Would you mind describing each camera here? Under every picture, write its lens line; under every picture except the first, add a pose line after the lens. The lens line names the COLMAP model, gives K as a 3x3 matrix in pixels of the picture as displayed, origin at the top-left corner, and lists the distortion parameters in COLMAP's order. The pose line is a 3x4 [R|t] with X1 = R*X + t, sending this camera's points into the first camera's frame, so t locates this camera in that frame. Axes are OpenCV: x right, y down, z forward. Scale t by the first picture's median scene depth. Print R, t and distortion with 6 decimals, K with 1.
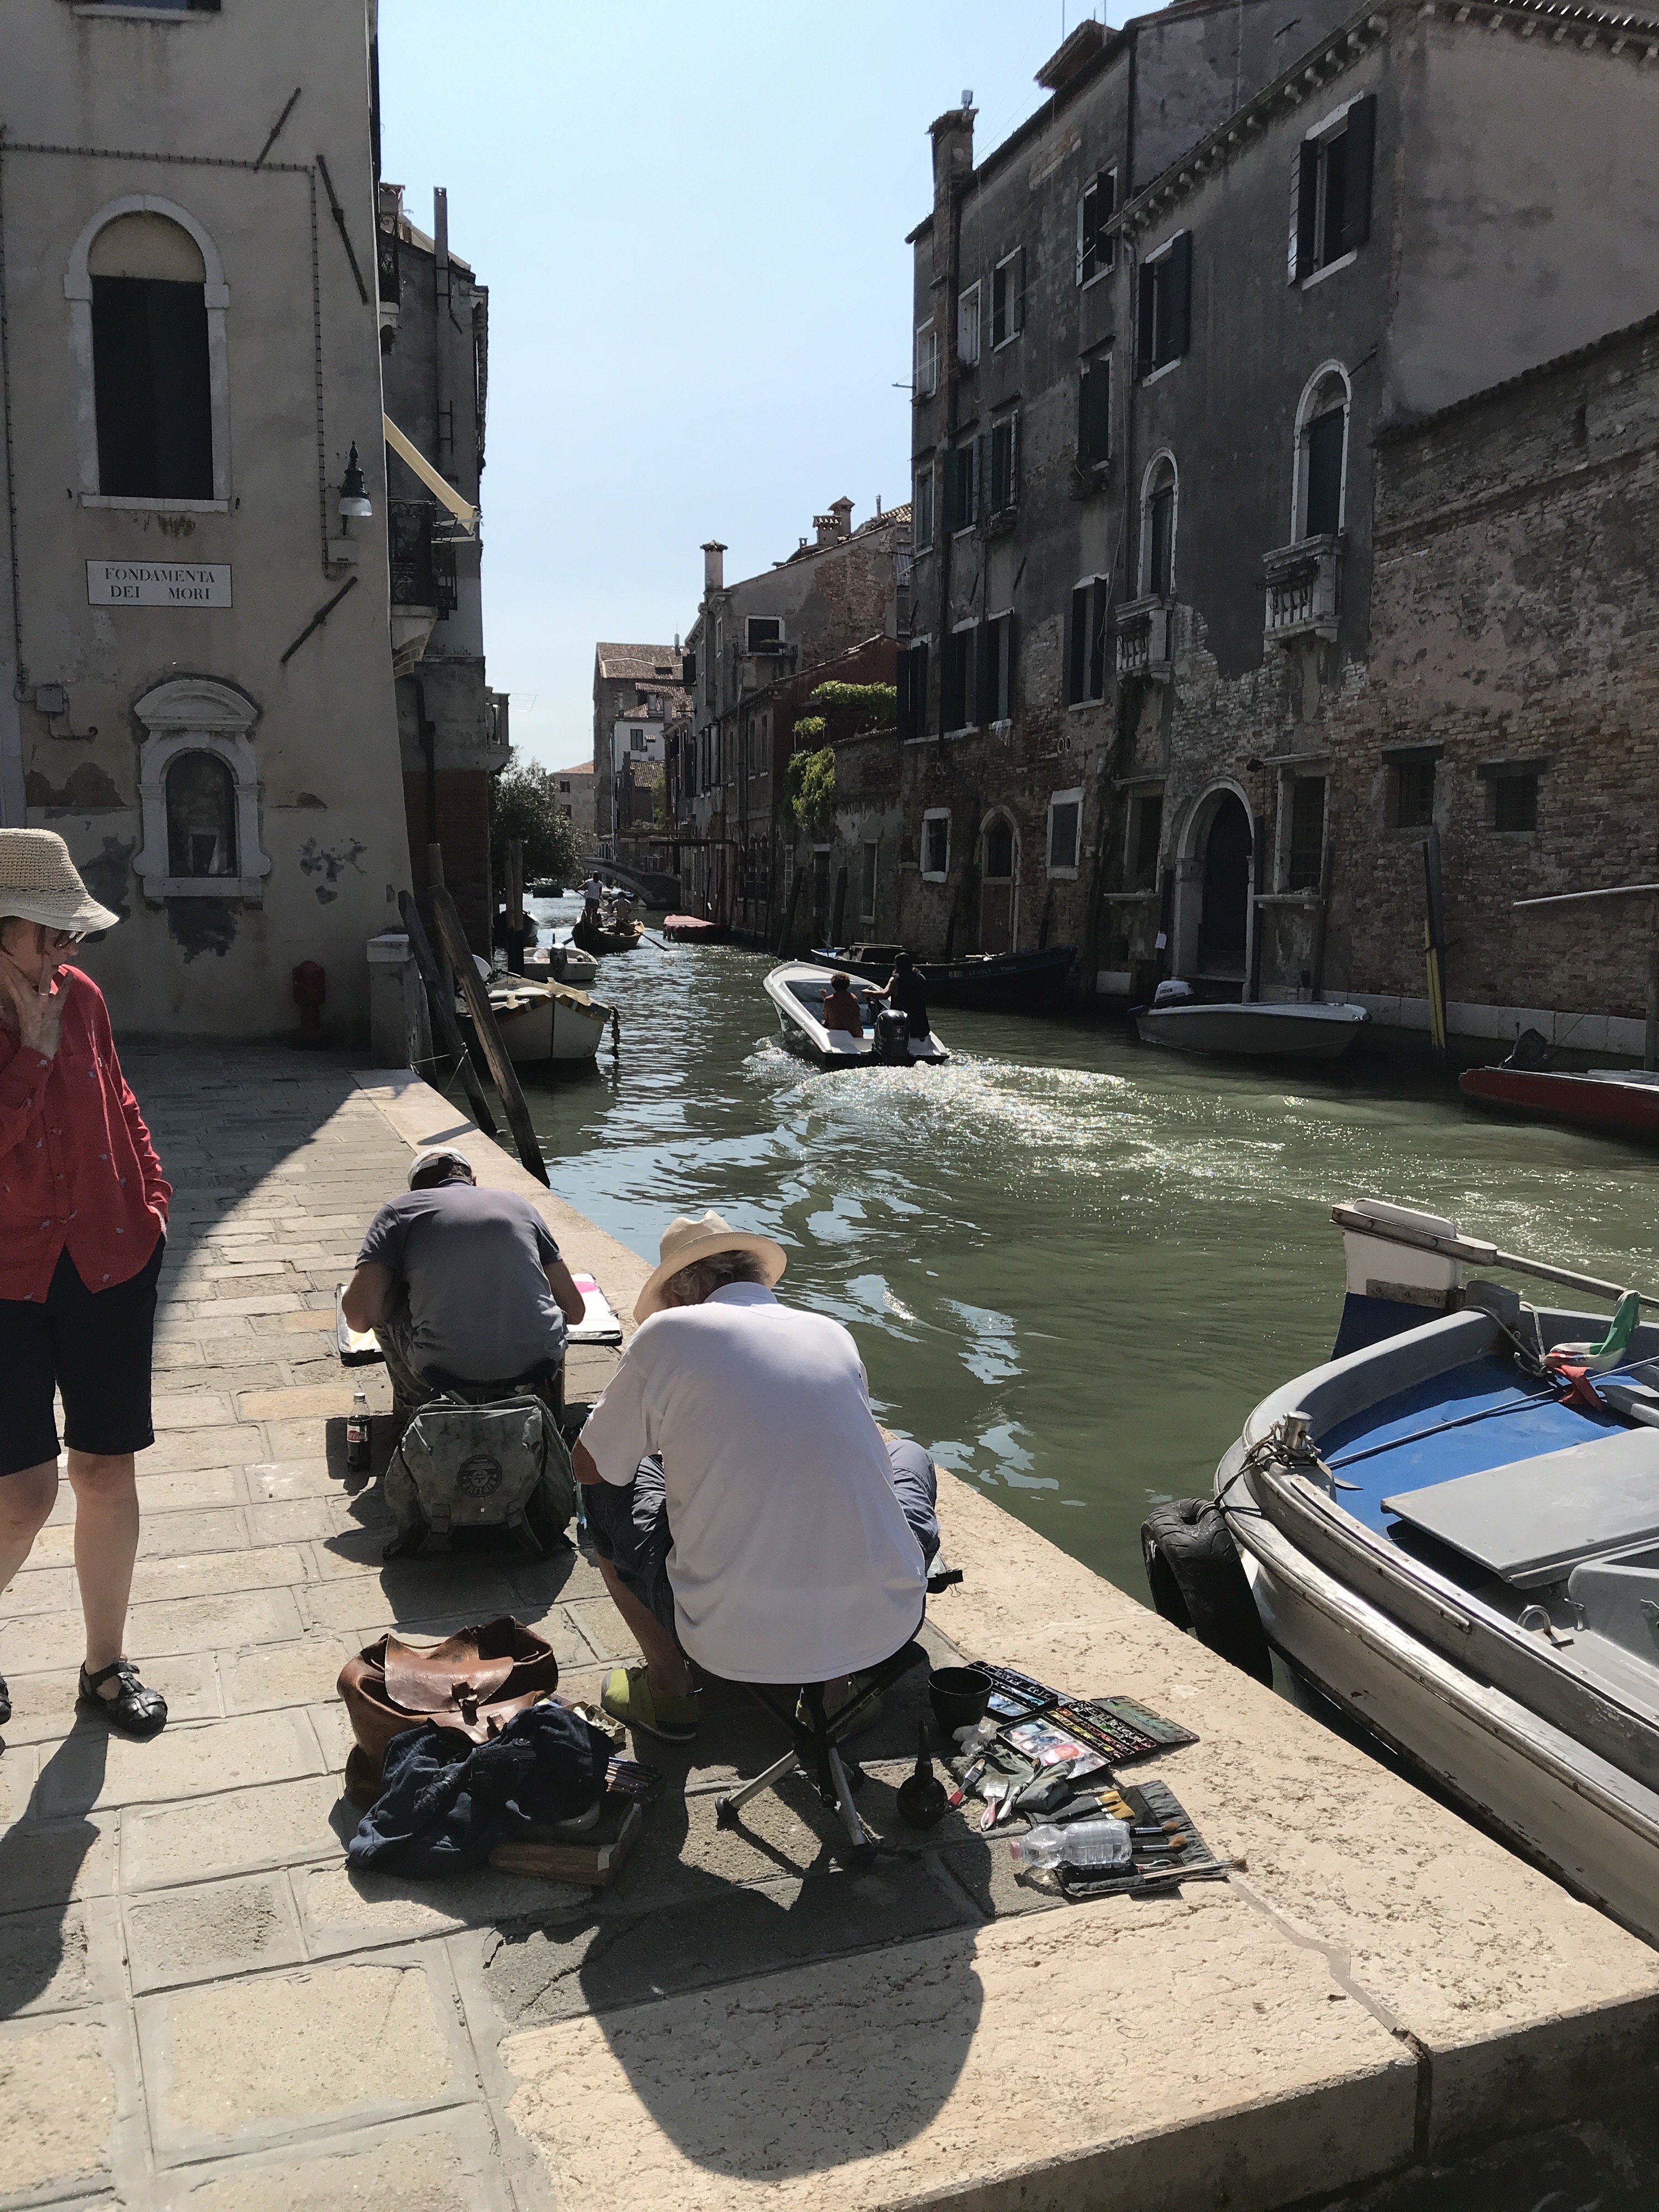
lens RADIAL K [[1784.2, 0, 829.5], [0, 1784.2, 1106.0], [0, 0, 1]] dist [0.034448, -0.064595]
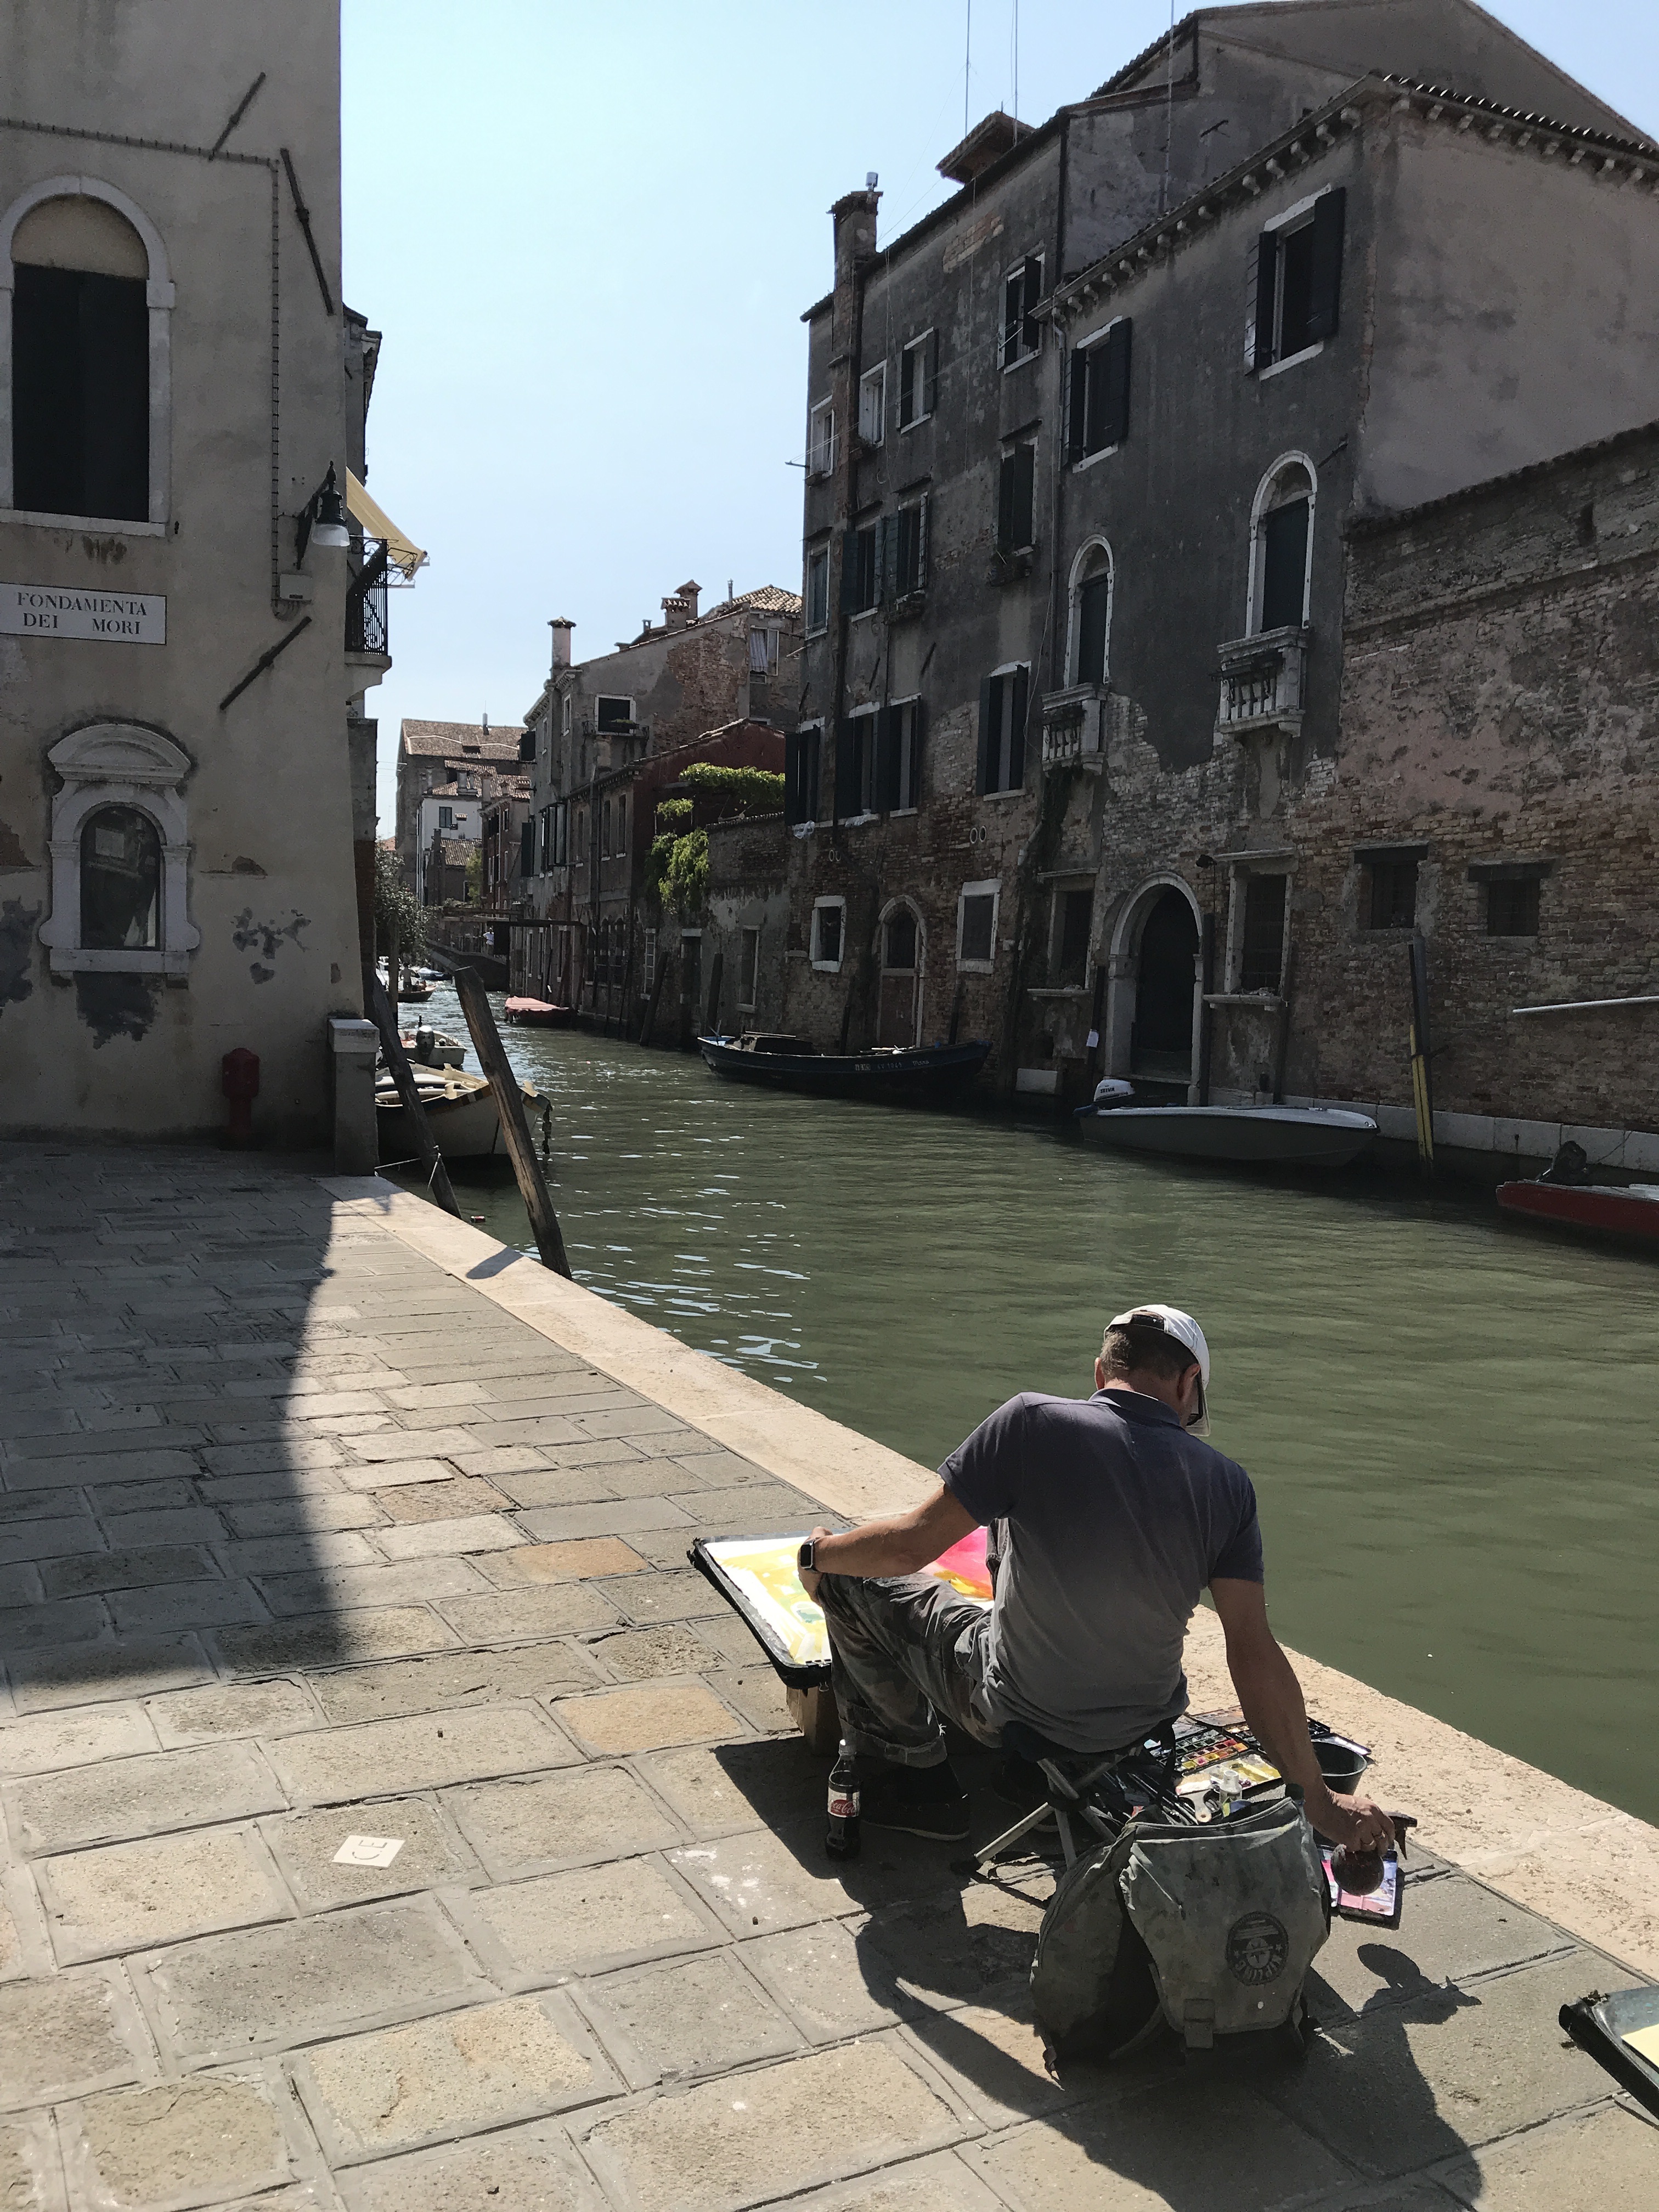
lens RADIAL K [[1786.9, 0, 829.5], [0, 1786.9, 1106.0], [0, 0, 1]] dist [0.046446, -0.083254]
pose [[0.993375, 0.015075, 0.113926, -0.076843], [-0.009546, 0.998757, -0.048919, -0.009261], [-0.114522, 0.047507, 0.992284, 0.072333]]
